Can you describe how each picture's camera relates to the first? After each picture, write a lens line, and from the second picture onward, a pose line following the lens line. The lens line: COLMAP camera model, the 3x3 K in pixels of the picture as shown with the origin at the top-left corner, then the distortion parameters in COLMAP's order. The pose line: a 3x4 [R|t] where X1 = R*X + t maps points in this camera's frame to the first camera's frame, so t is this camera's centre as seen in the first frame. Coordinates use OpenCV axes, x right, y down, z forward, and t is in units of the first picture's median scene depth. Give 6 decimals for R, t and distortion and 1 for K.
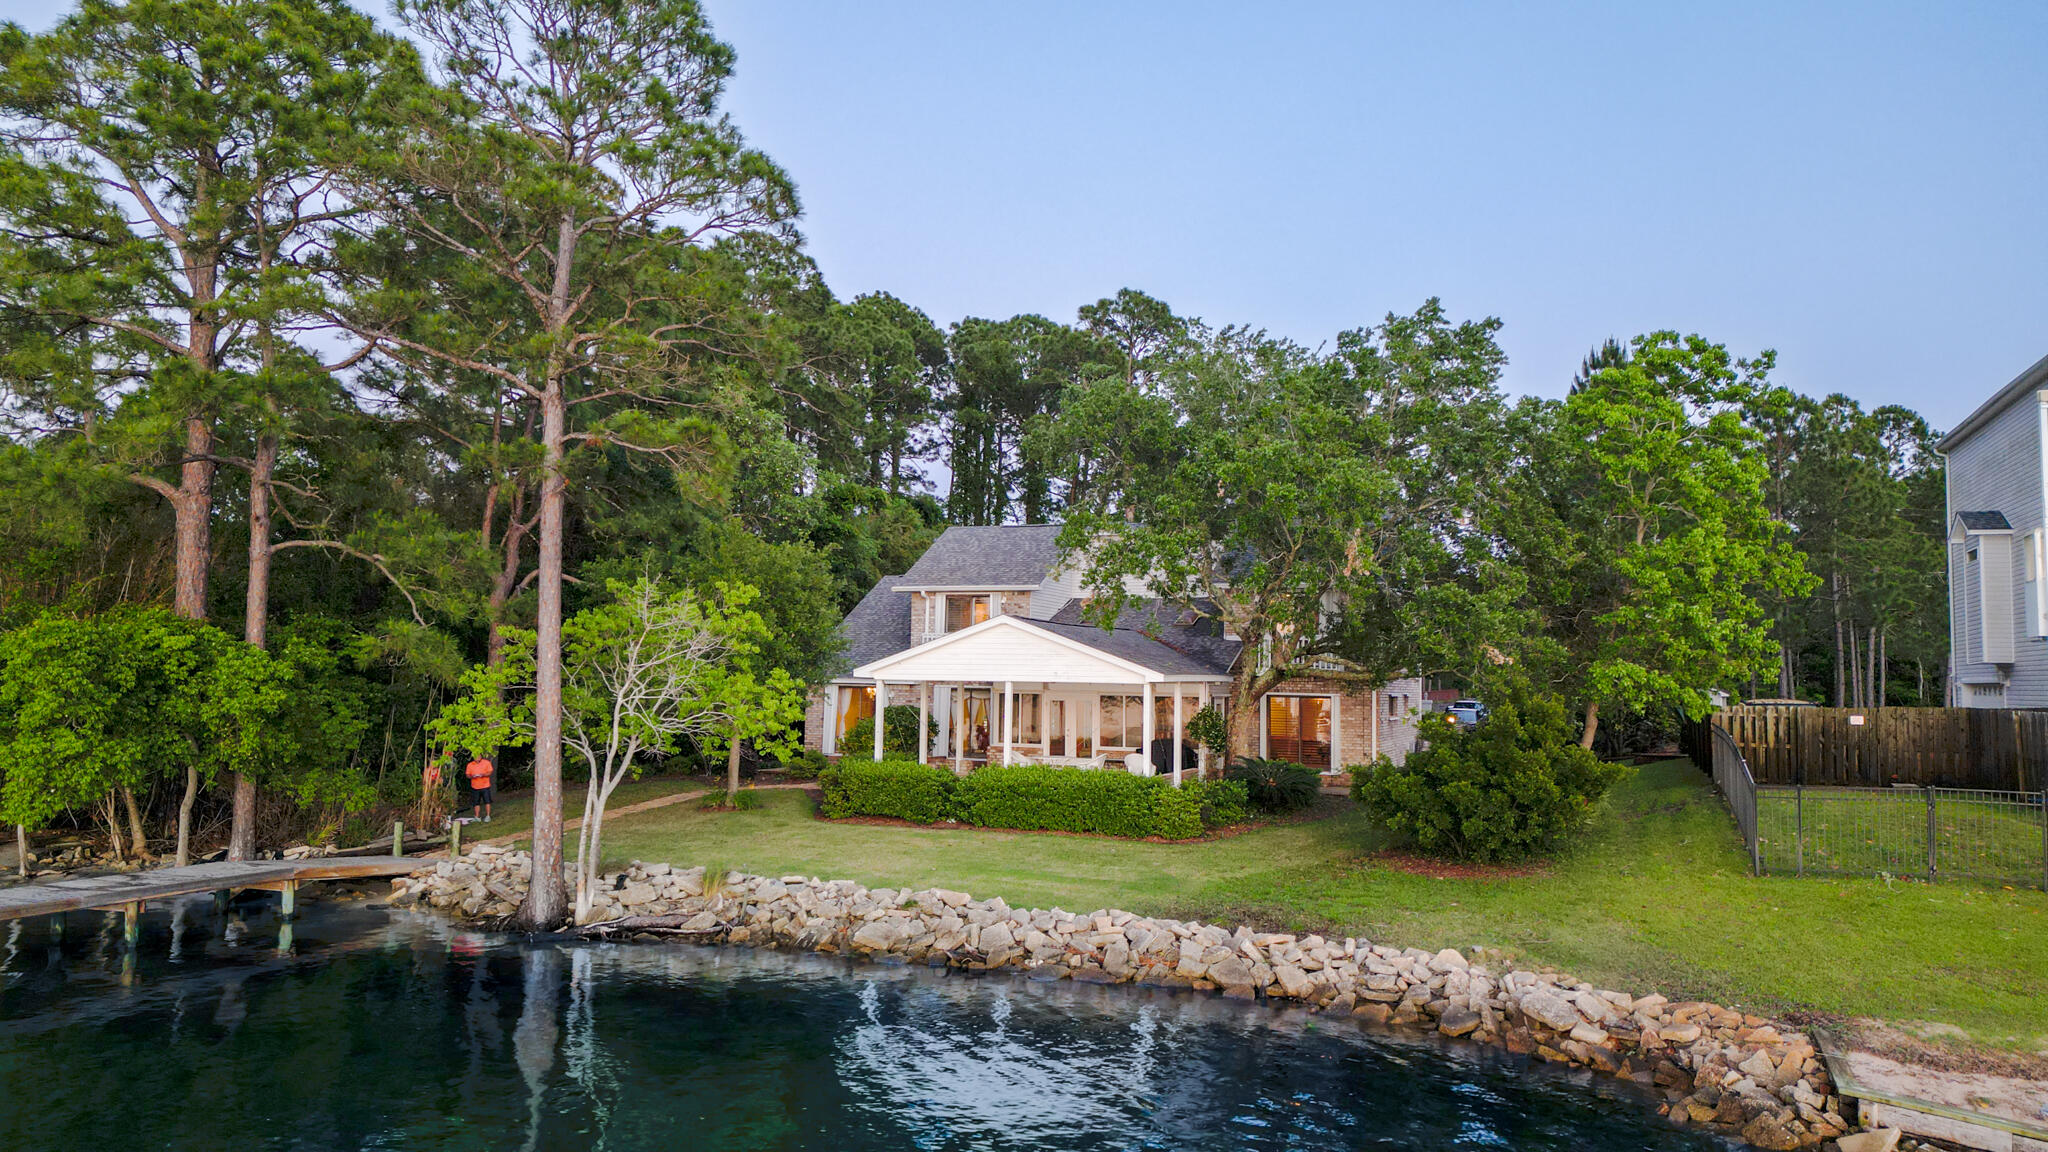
lens RADIAL K [[1433.9, 0, 1024.0], [0, 1433.9, 576.0], [0, 0, 1]] dist [0.008579, 0.001607]
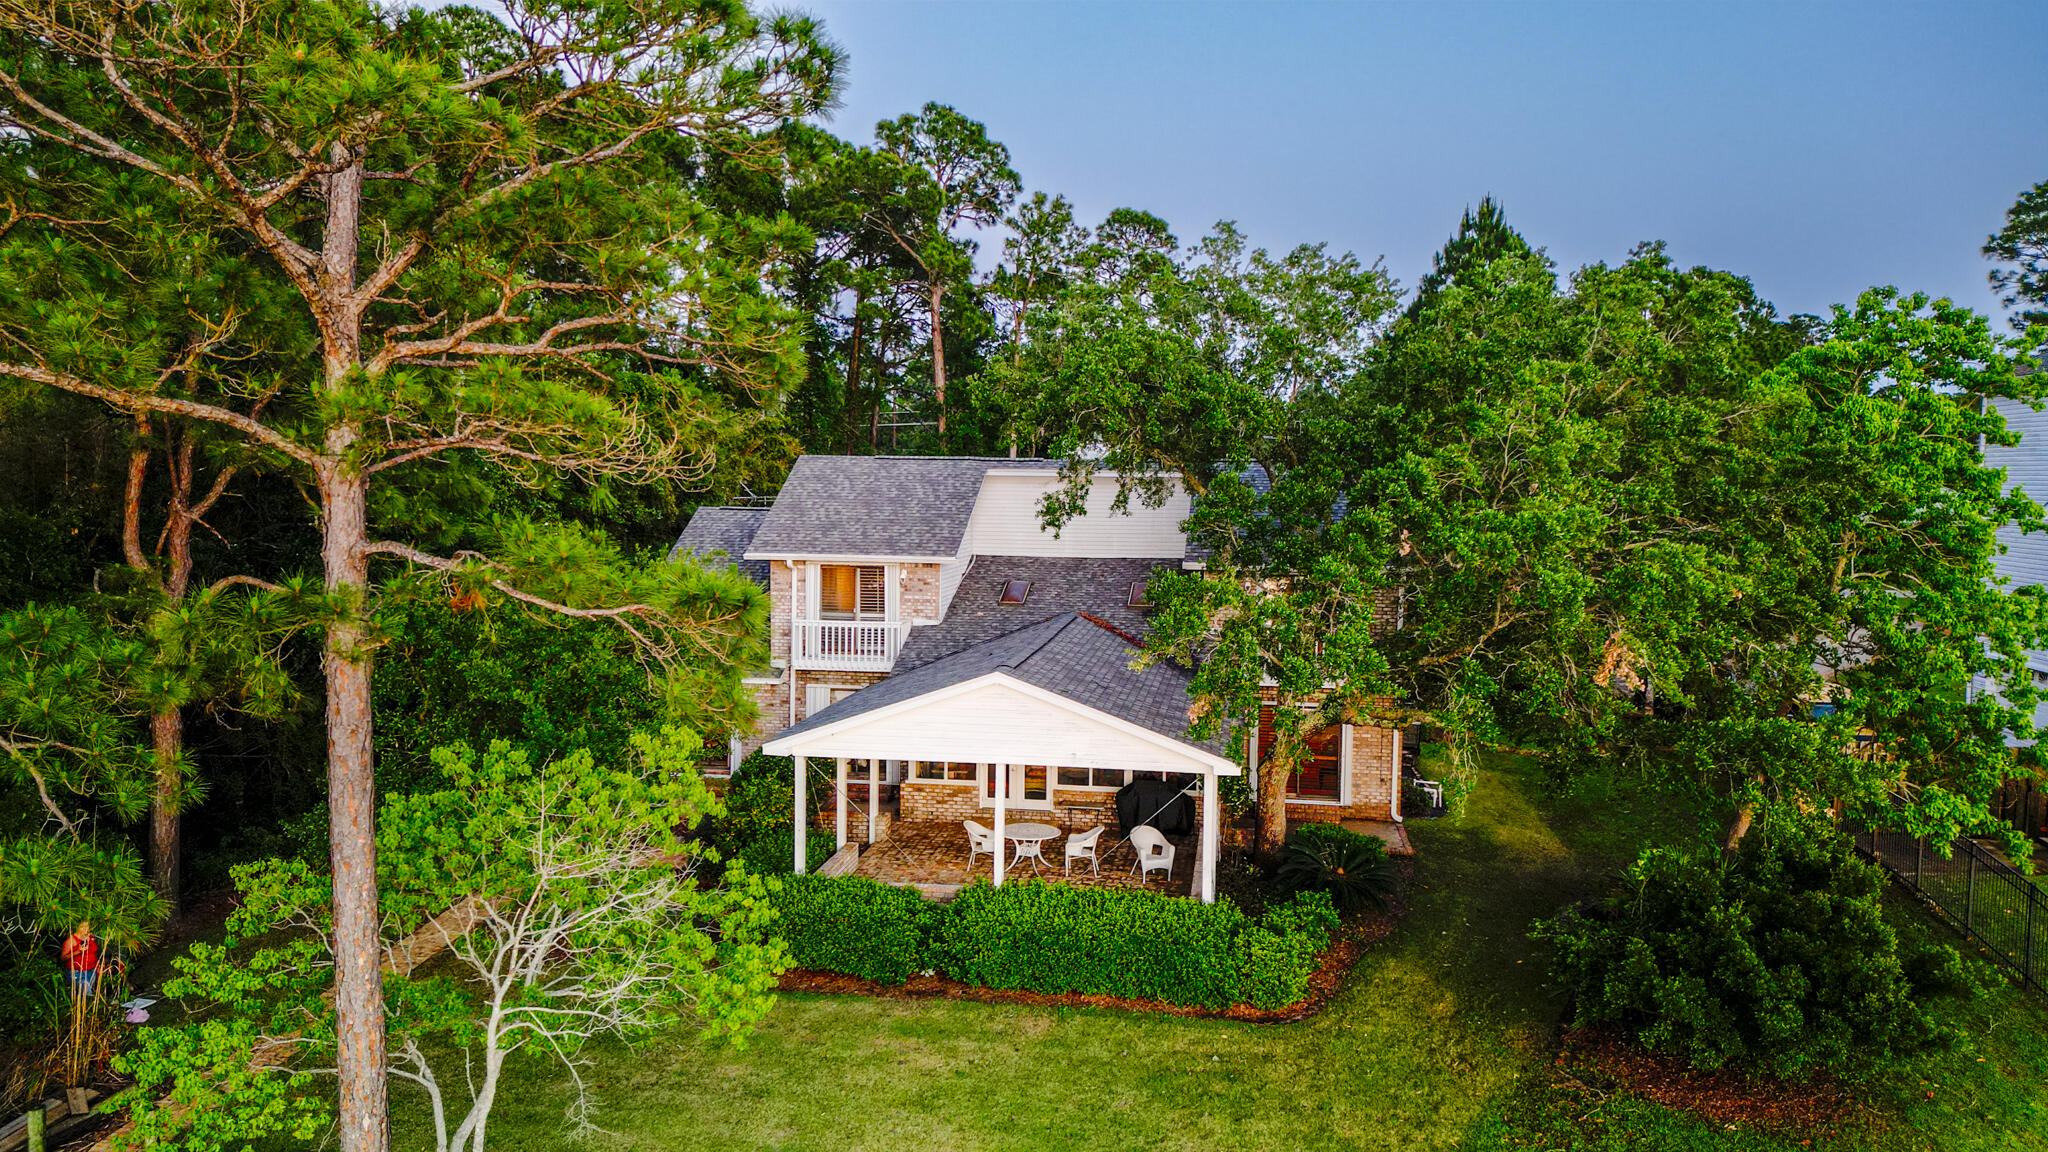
lens RADIAL K [[1433.9, 0, 1024.0], [0, 1433.9, 576.0], [0, 0, 1]] dist [0.008579, 0.001607]
pose [[0.974368, -0.018902, 0.224165, -0.118052], [-0.014720, 0.988971, 0.147376, -0.091584], [-0.224478, -0.146898, 0.963343, 0.260590]]
